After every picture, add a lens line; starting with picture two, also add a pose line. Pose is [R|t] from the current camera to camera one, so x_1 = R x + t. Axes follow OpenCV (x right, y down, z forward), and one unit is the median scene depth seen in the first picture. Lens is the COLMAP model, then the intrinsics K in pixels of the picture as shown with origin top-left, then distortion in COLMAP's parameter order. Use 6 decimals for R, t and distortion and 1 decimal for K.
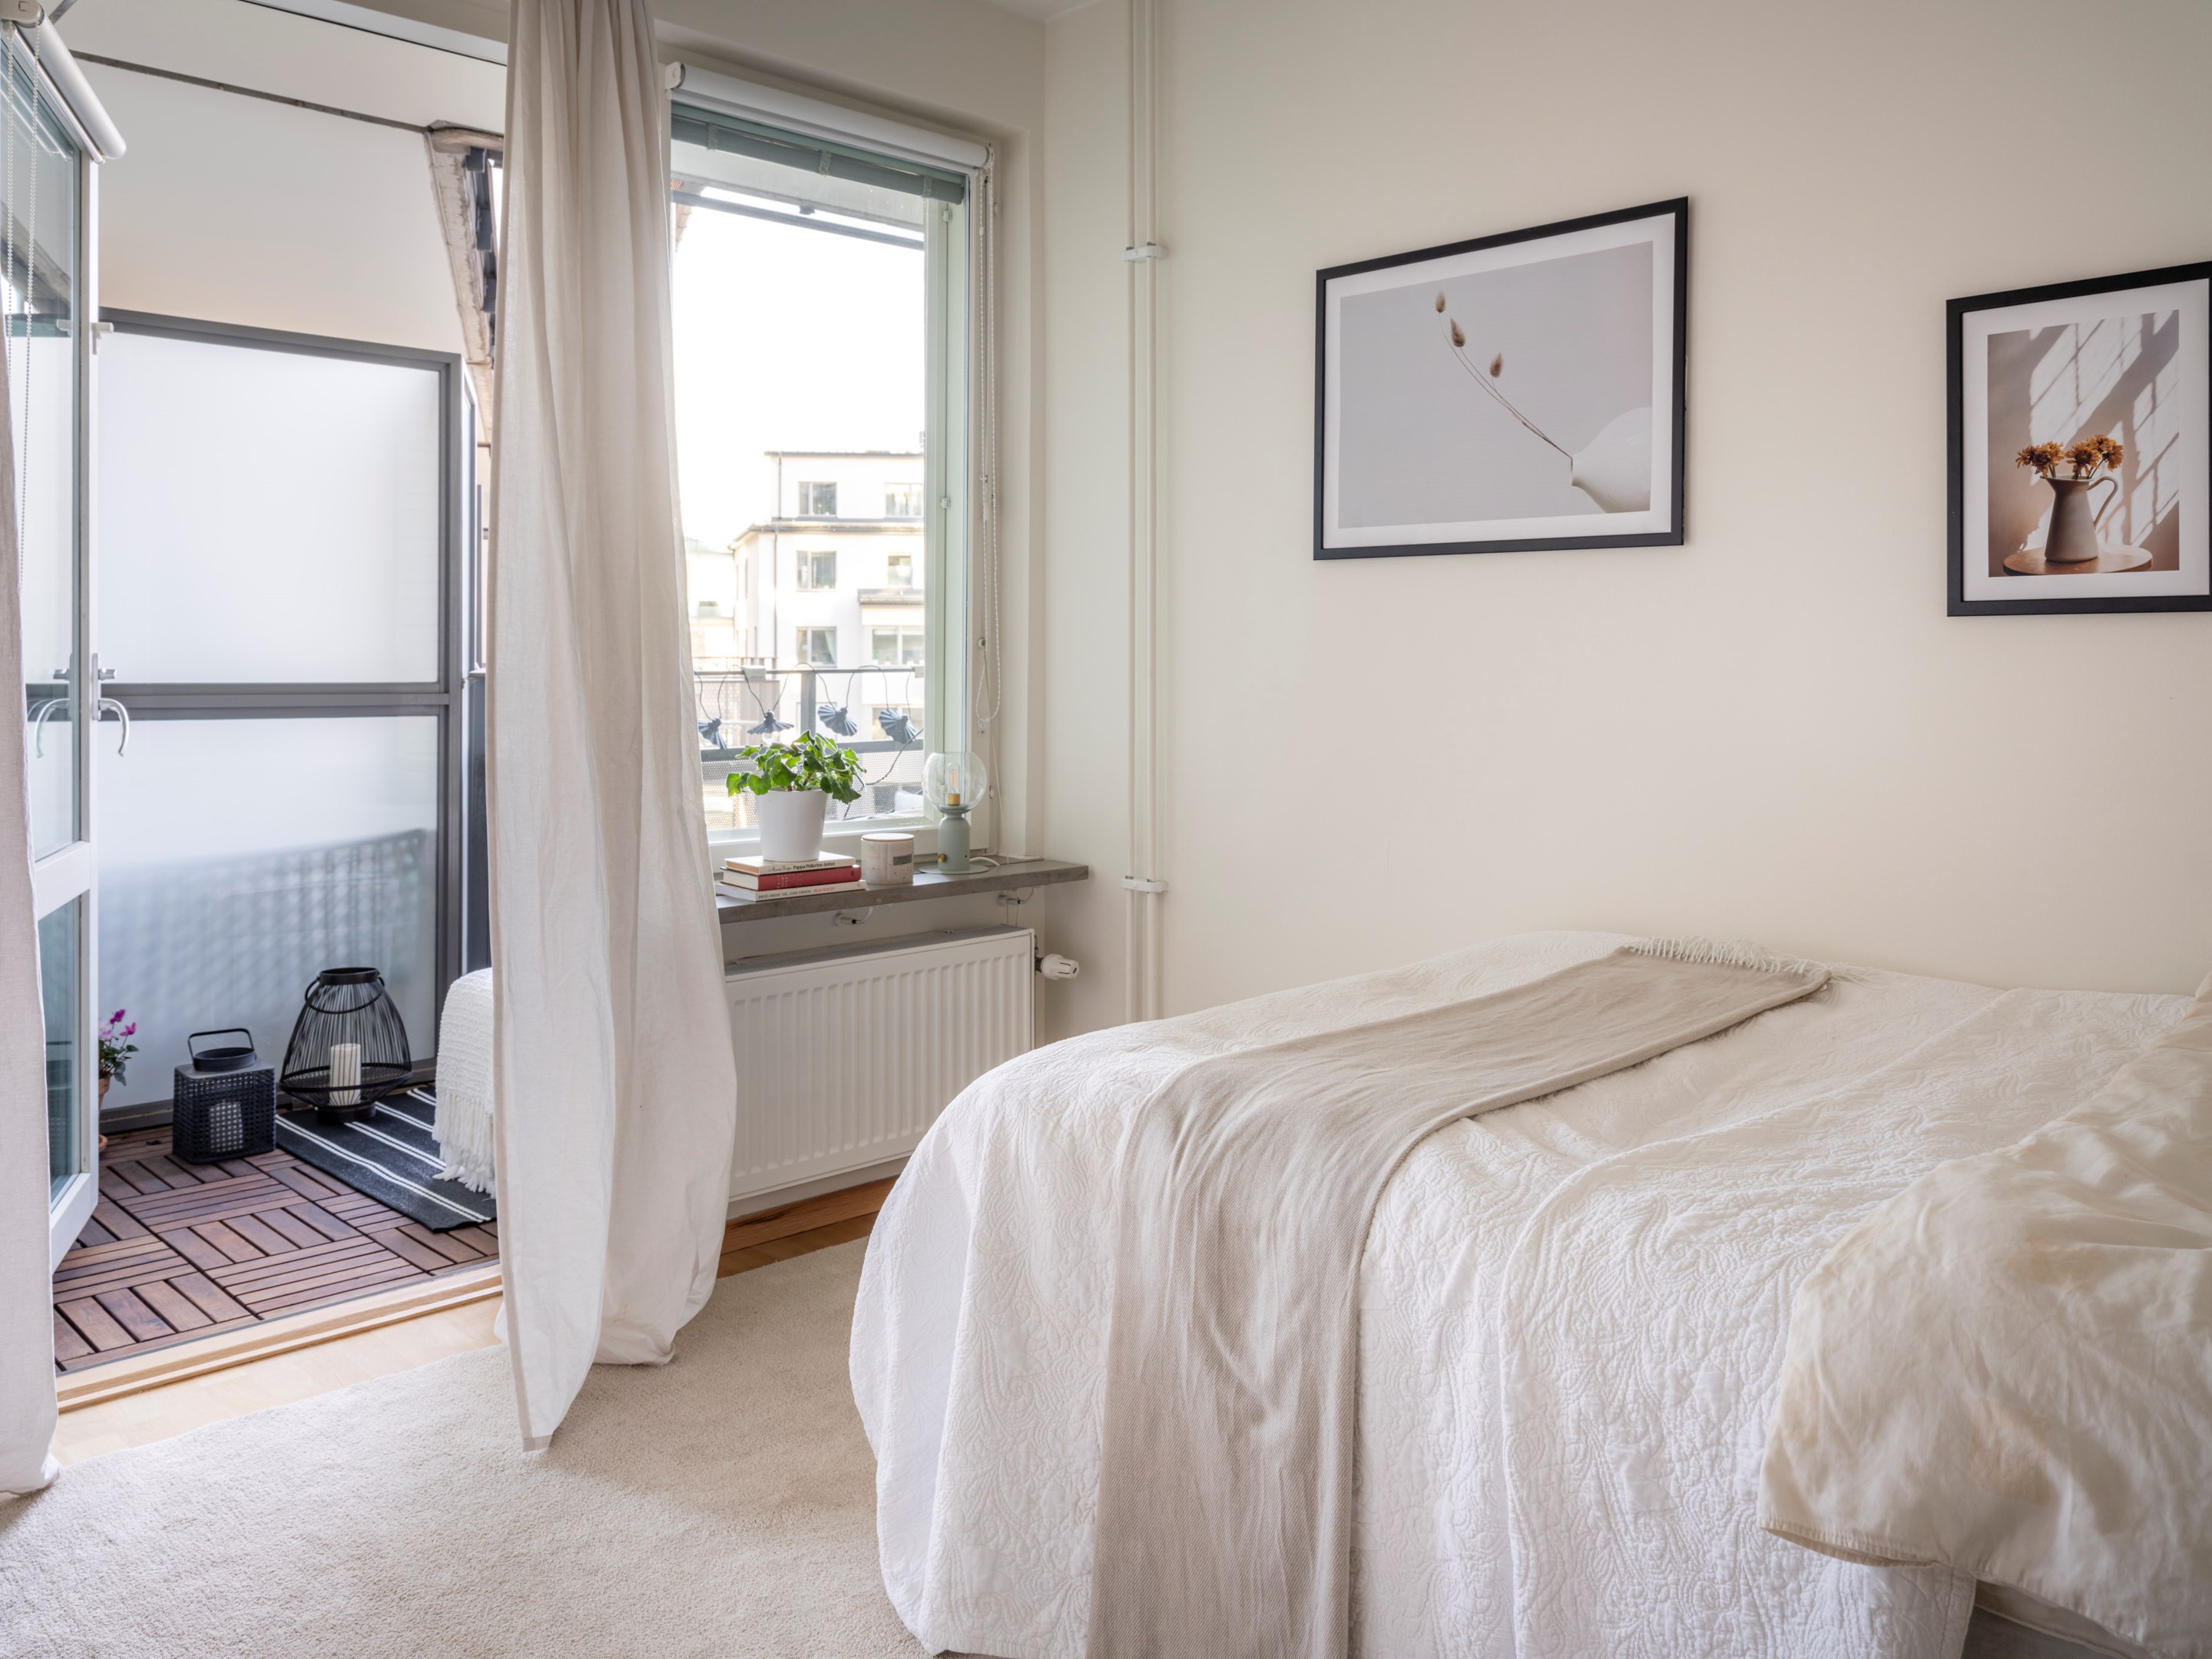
lens RADIAL K [[1703.2, 0, 1111.0], [0, 1703.2, 653.6], [0, 0, 1]] dist [-0.002634, -0.003193]
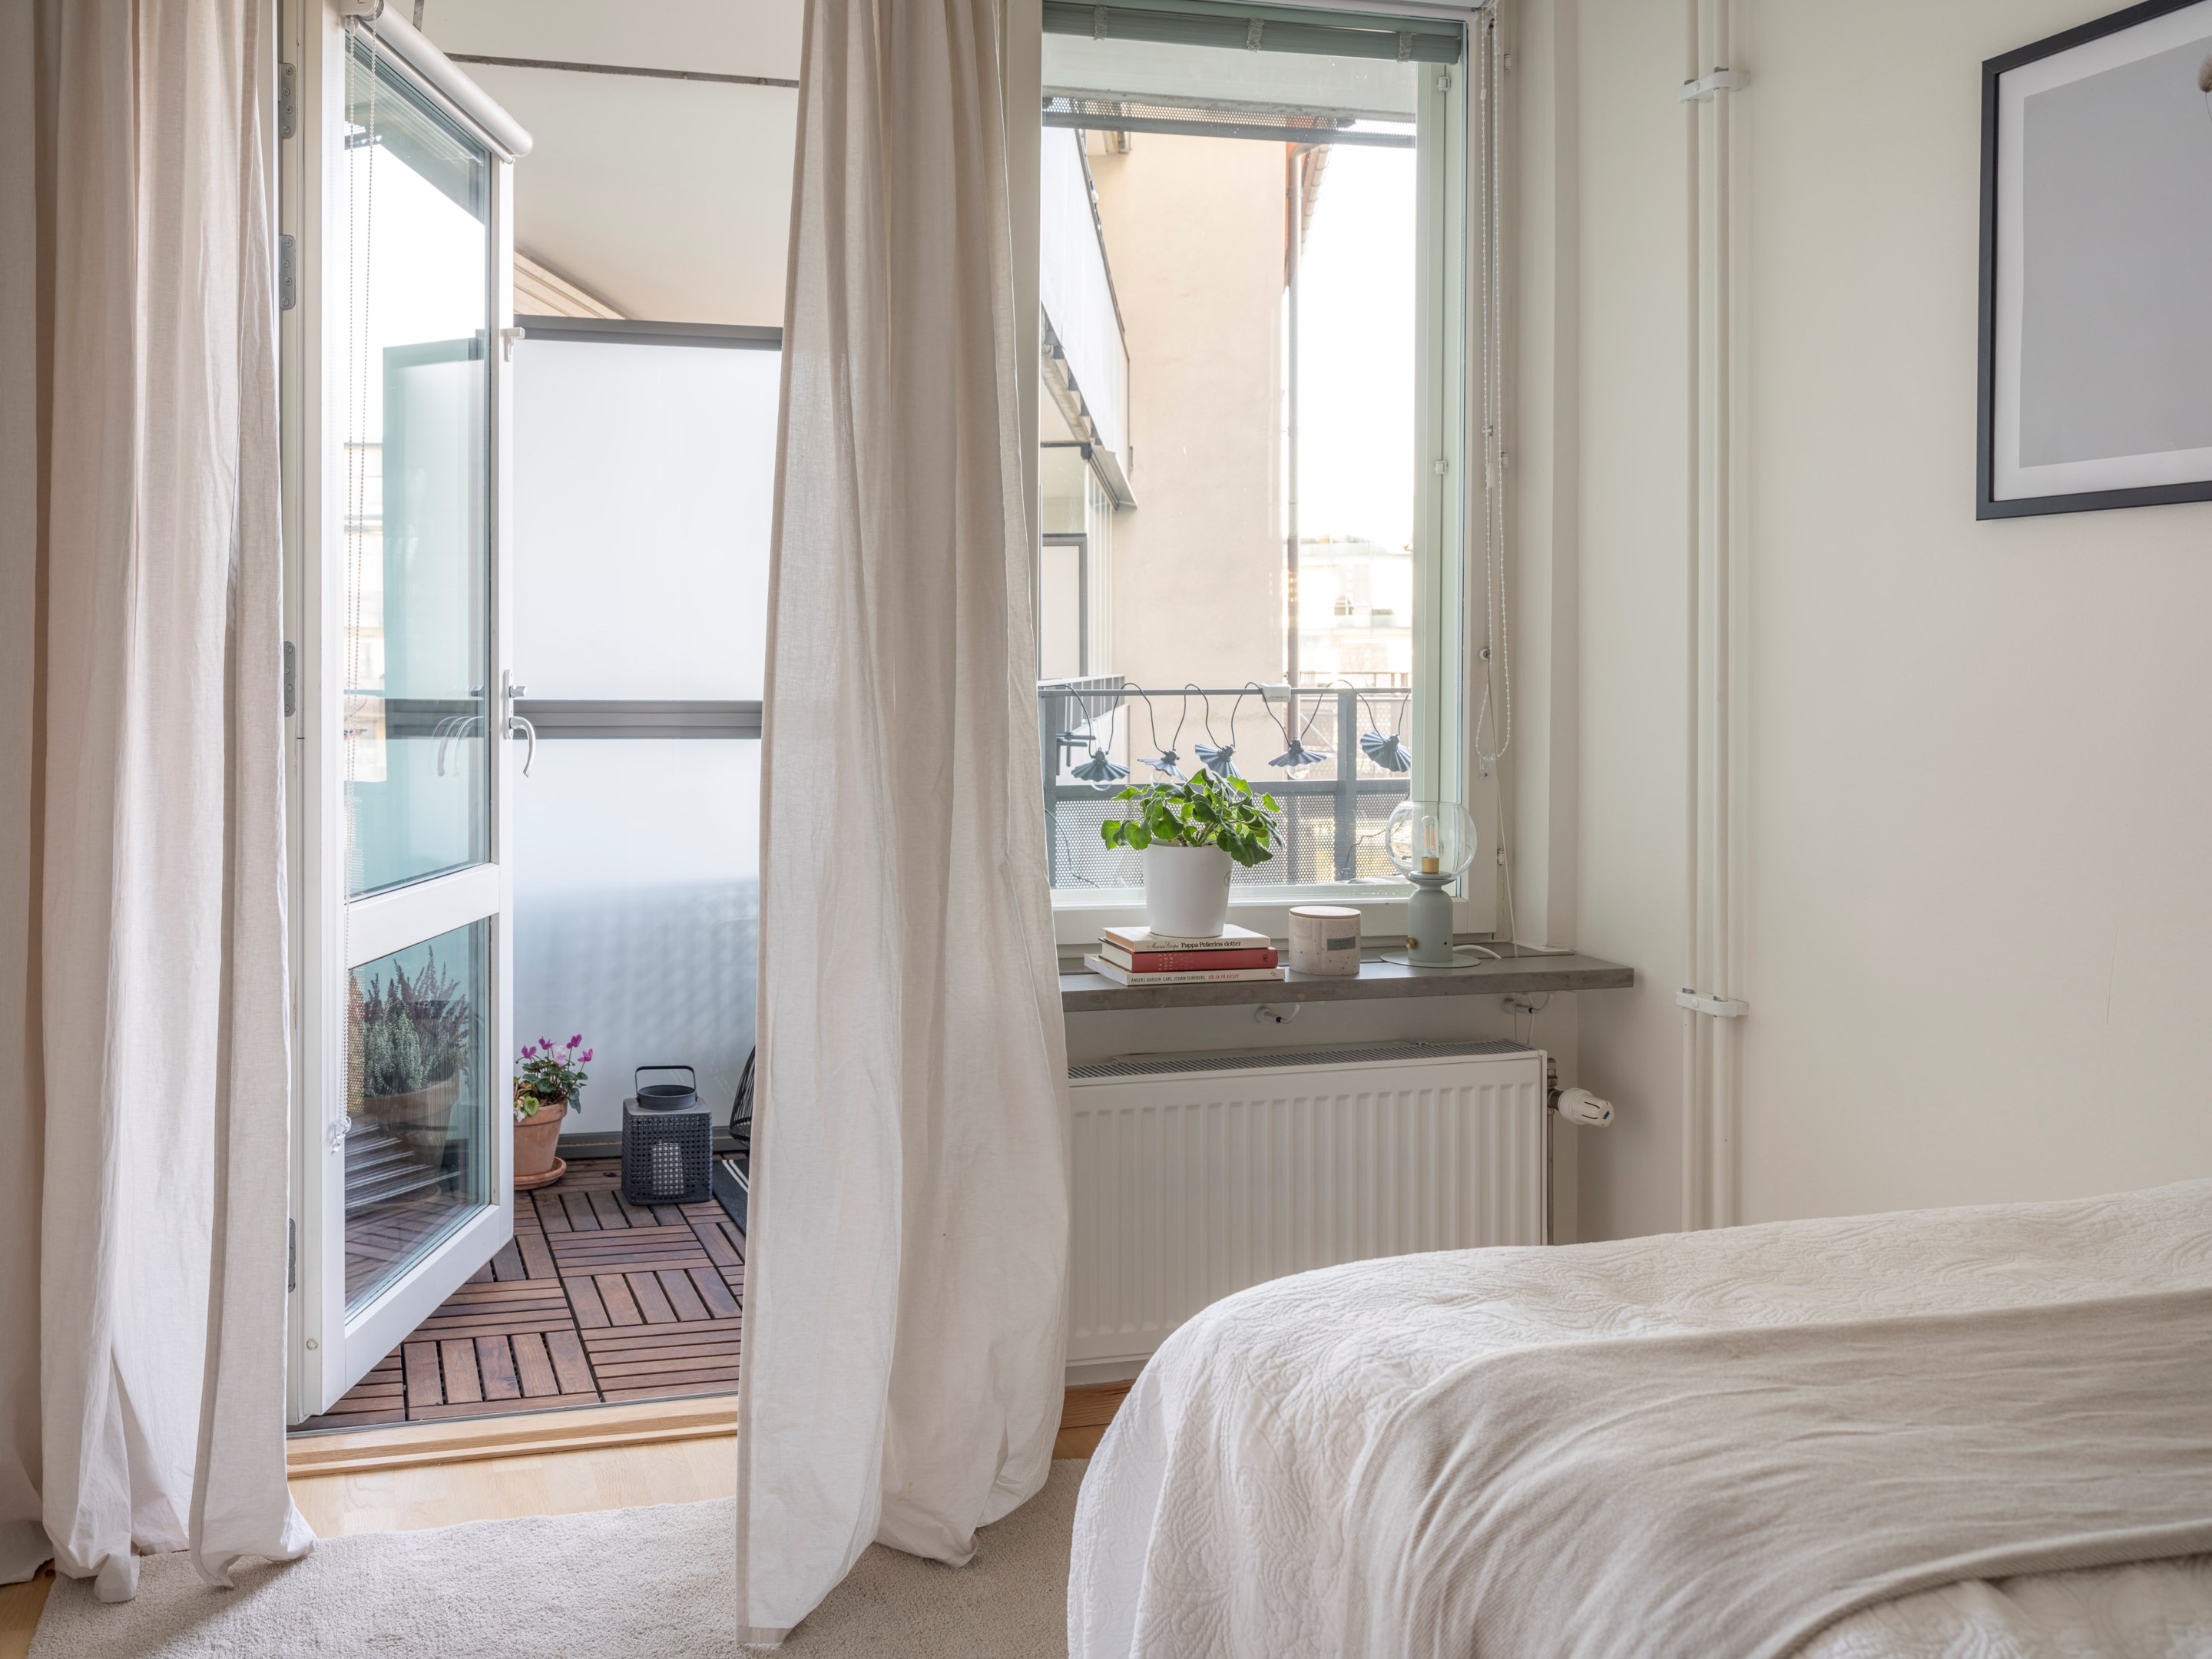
lens RADIAL K [[1705.2, 0, 1104.2], [0, 1705.2, 674.6], [0, 0, 1]] dist [-0.000094, -0.002226]
pose [[0.860365, 0.000184, -0.509678, 0.179243], [0.001701, 0.999993, 0.003231, 0.000057], [0.509675, -0.003647, 0.860359, 0.317514]]
